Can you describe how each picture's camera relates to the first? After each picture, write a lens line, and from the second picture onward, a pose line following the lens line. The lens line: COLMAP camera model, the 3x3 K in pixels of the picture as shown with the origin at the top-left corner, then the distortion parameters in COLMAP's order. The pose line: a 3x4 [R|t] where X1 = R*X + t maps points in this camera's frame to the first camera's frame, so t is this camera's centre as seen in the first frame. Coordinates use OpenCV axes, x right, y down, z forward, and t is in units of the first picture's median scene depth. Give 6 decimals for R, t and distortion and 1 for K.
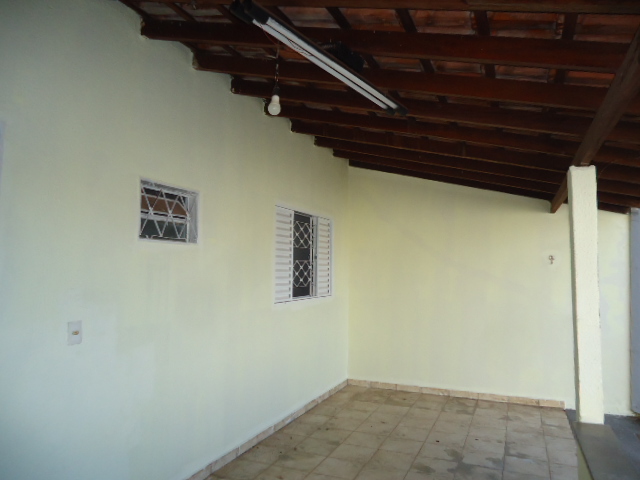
lens RADIAL K [[467.2, 0, 320.0], [0, 467.2, 240.0], [0, 0, 1]] dist [-0.004848, 0.001189]
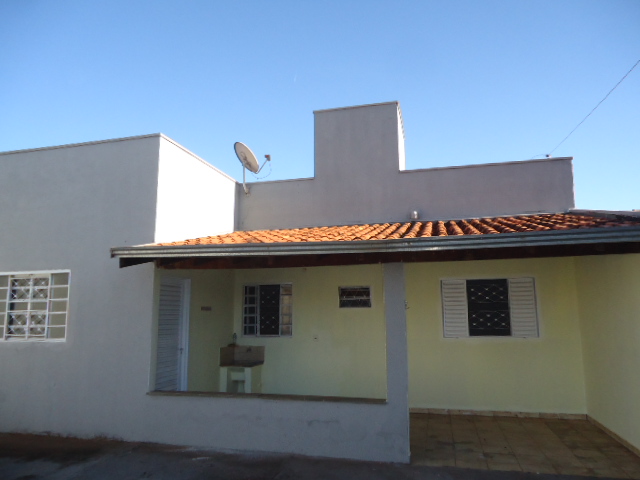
lens RADIAL K [[467.2, 0, 320.0], [0, 467.2, 240.0], [0, 0, 1]] dist [-0.004848, 0.001189]
pose [[0.161517, -0.156597, -0.974366, 2.151975], [0.066754, 0.986802, -0.147530, 0.002280], [0.984610, -0.041215, 0.169839, 0.367863]]
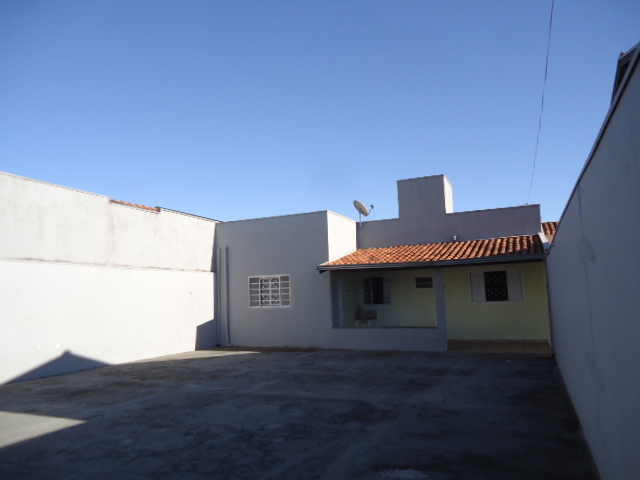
lens RADIAL K [[468.7, 0, 320.0], [0, 468.7, 240.0], [0, 0, 1]] dist [-0.002297, -0.000559]
pose [[-0.011316, -0.125934, -0.991974, 4.446206], [0.090158, 0.987868, -0.126441, 0.026224], [0.995863, -0.090865, 0.000175, -0.042858]]
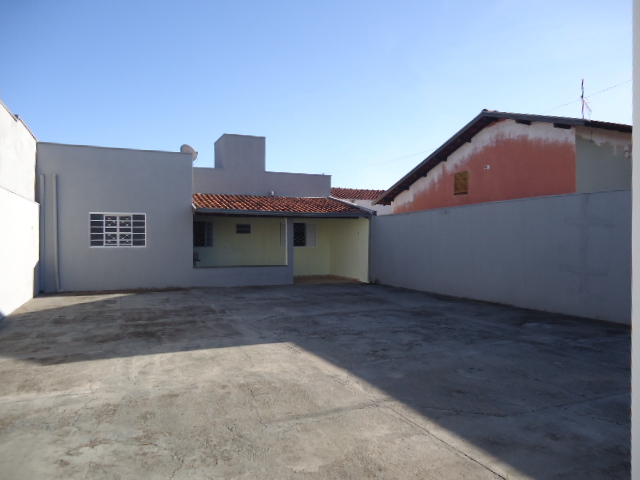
lens RADIAL K [[467.2, 0, 320.0], [0, 467.2, 240.0], [0, 0, 1]] dist [-0.004848, 0.001189]
pose [[0.734088, -0.004020, -0.679042, 4.007791], [0.042571, 0.998288, 0.040112, -0.102265], [0.677718, -0.058353, 0.733003, -2.405340]]
